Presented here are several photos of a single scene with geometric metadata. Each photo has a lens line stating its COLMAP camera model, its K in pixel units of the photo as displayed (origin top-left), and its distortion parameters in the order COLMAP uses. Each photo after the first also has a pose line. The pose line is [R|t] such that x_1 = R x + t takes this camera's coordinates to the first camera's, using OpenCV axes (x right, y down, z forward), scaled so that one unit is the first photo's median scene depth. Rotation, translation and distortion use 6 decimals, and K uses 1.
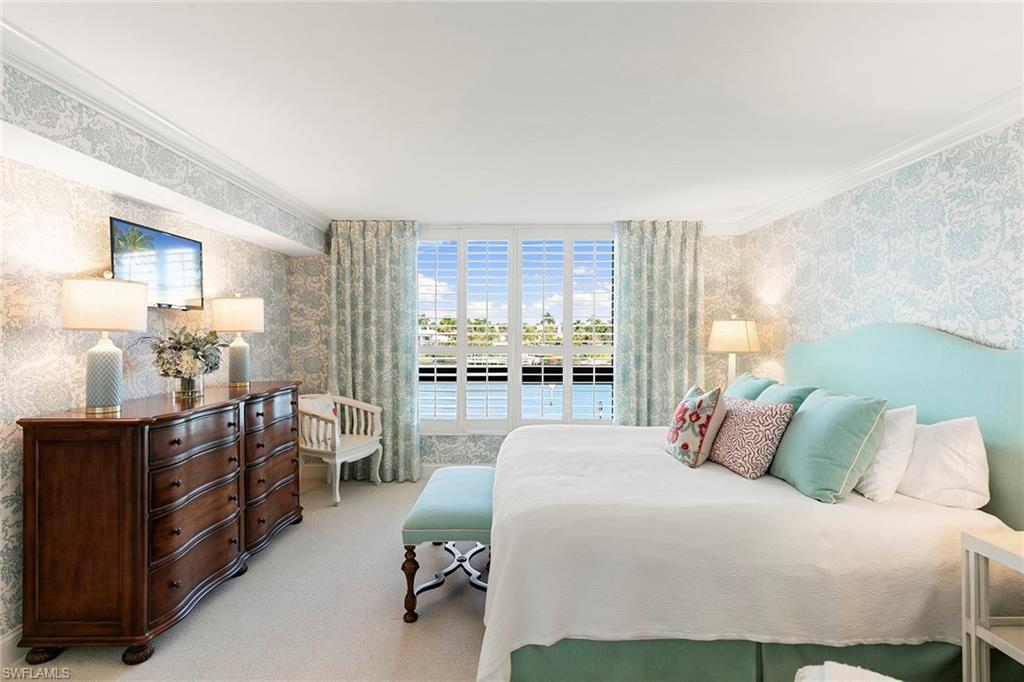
lens RADIAL K [[523.6, 0, 512.0], [0, 523.6, 341.0], [0, 0, 1]] dist [-0.001586, -0.000728]
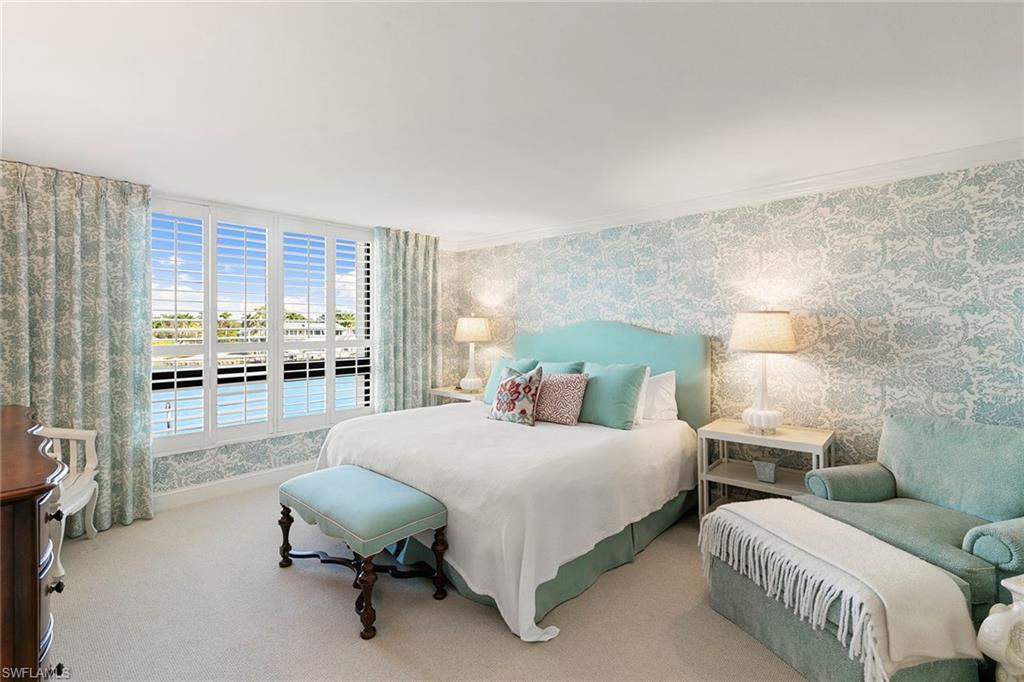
lens RADIAL K [[461.2, 0, 510.6], [0, 461.2, 333.1], [0, 0, 1]] dist [0.002993, 0.000020]
pose [[0.674676, -0.013994, 0.737982, -0.335327], [0.015648, 0.999867, 0.004654, -0.003858], [-0.737948, 0.008408, 0.674805, 0.134644]]
